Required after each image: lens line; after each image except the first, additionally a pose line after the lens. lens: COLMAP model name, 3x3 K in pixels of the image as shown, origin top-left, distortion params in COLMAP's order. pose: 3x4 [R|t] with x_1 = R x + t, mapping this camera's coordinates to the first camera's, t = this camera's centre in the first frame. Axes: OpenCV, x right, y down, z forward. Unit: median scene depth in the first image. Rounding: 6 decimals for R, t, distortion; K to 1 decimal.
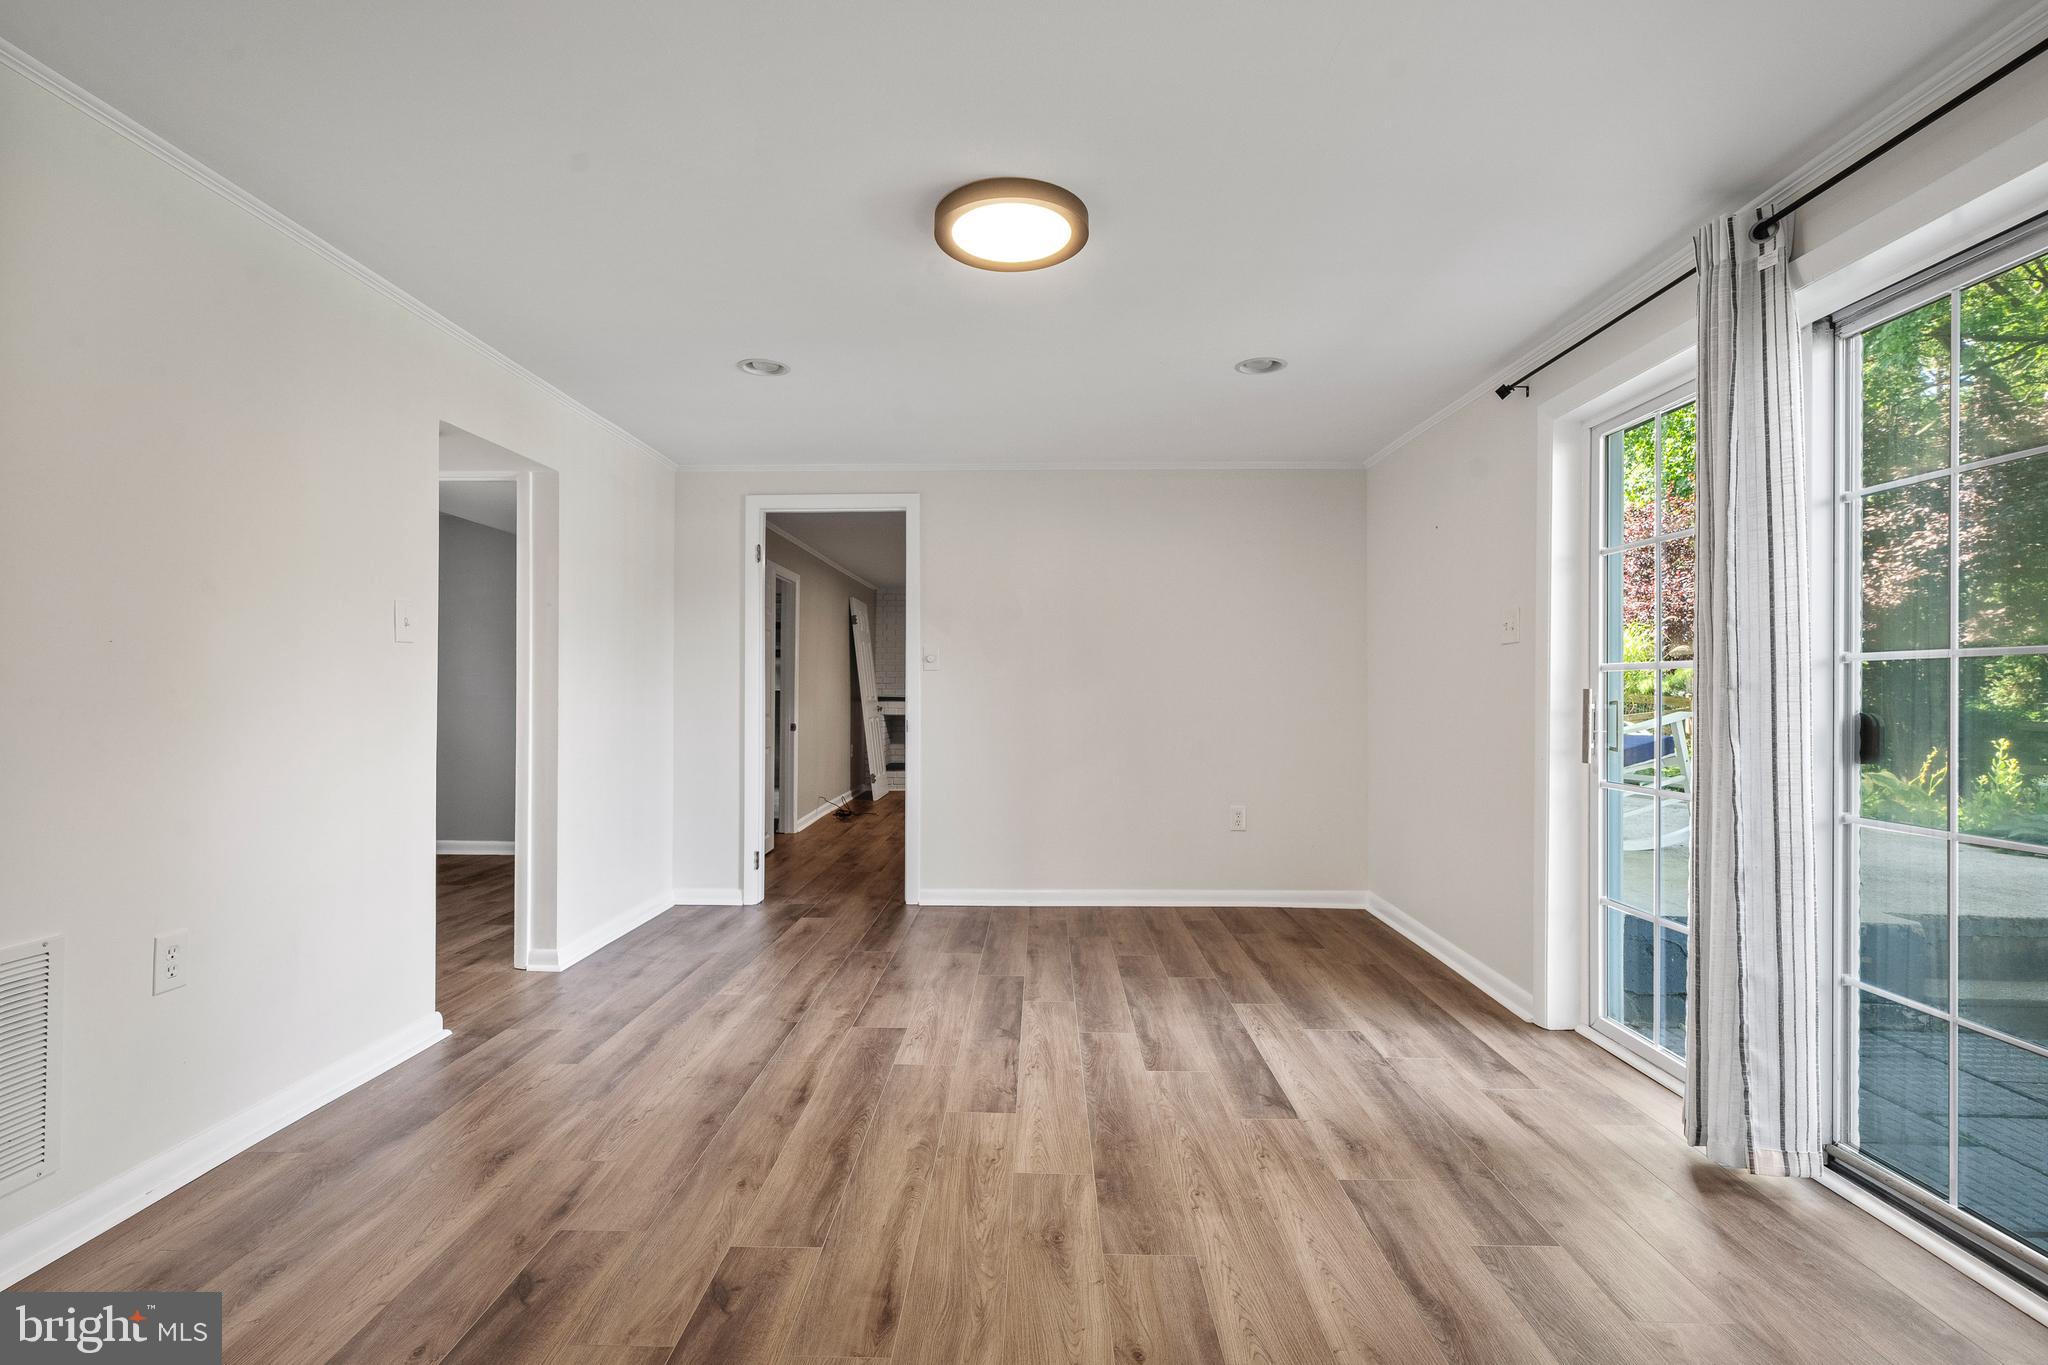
lens RADIAL K [[974.7, 0, 1018.2], [0, 974.7, 682.4], [0, 0, 1]] dist [0.000403, 0.002107]
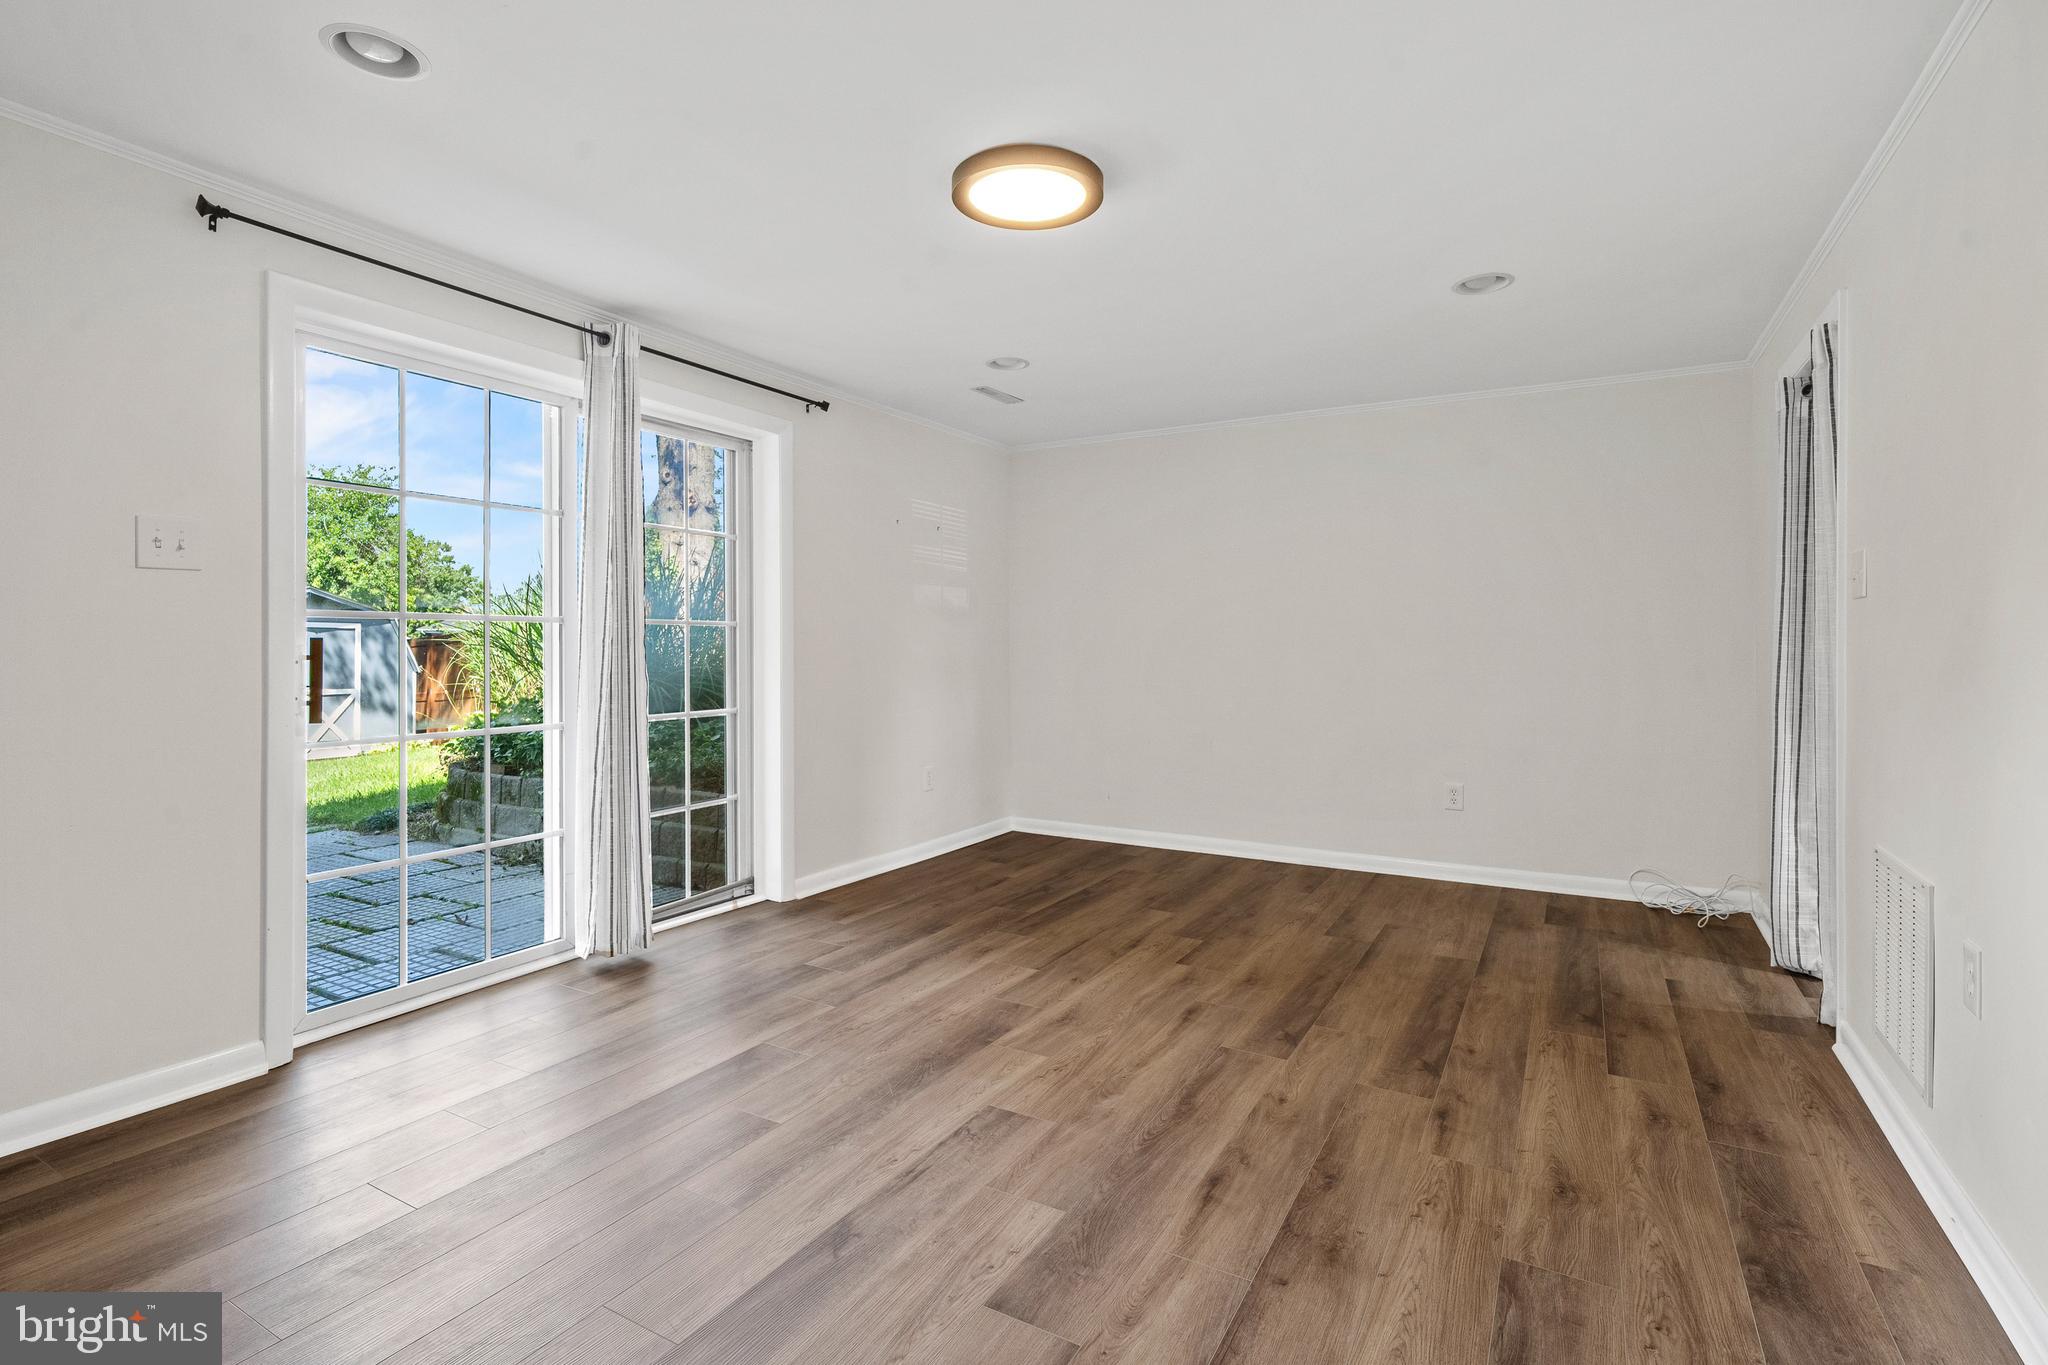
lens RADIAL K [[974.7, 0, 1020.5], [0, 974.7, 669.3], [0, 0, 1]] dist [0.000403, 0.002107]
pose [[-0.878501, -0.018858, 0.477368, -0.502576], [-0.011123, 0.999757, 0.019024, 0.014551], [-0.477611, 0.011403, -0.878497, 1.955715]]
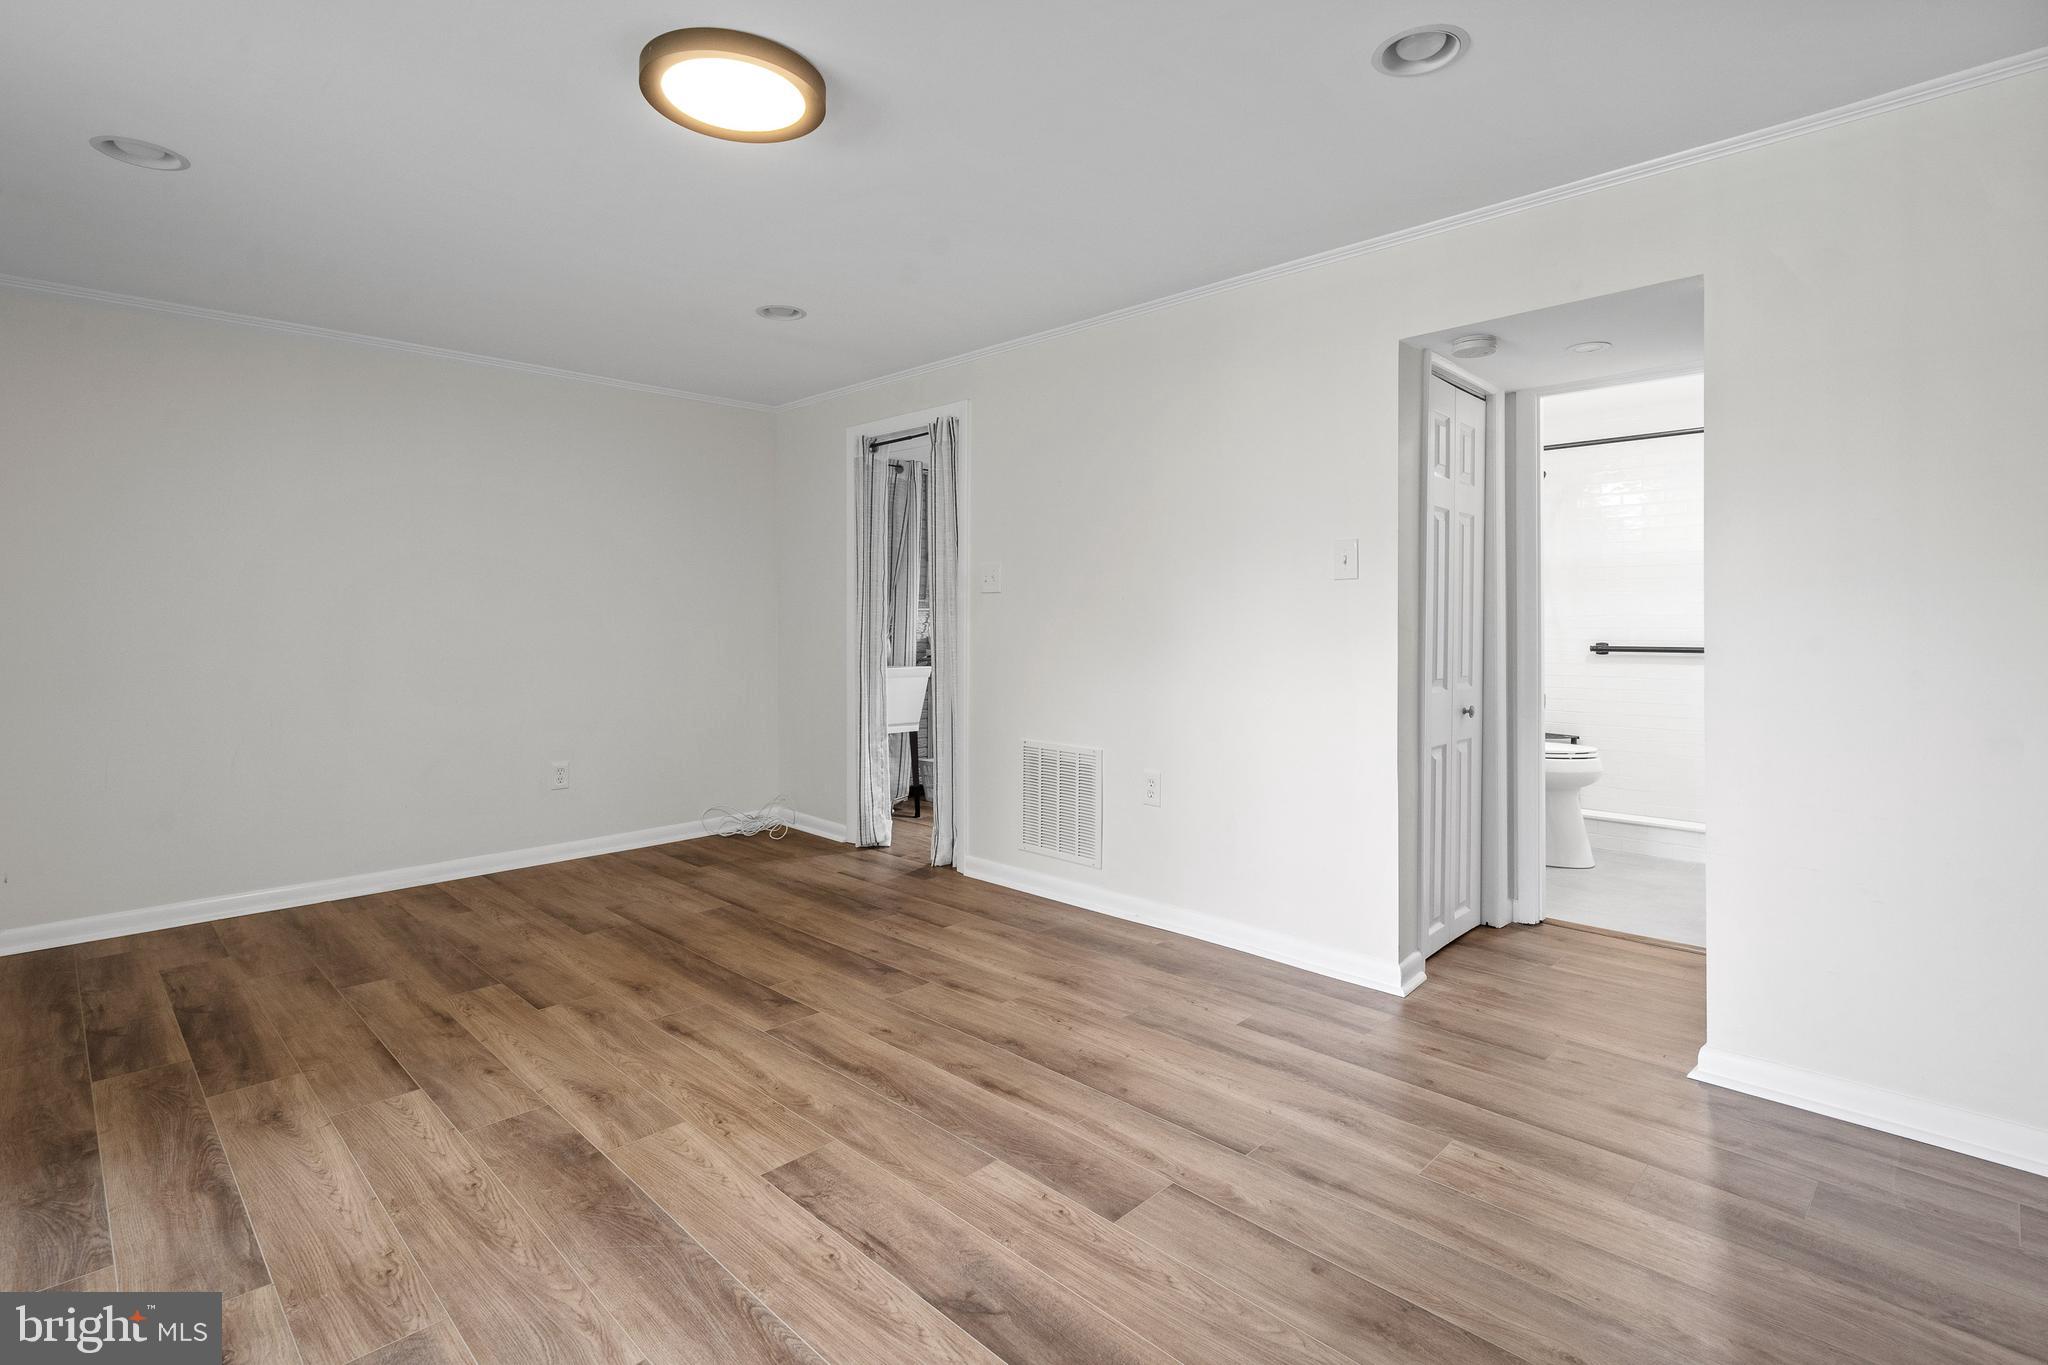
lens RADIAL K [[974.7, 0, 1033.9], [0, 974.7, 673.3], [0, 0, 1]] dist [0.000403, 0.002107]
pose [[-0.681654, 0.035930, -0.730792, 0.437789], [0.005398, 0.999013, 0.044083, 0.012375], [0.731655, 0.026104, -0.681175, 1.831198]]
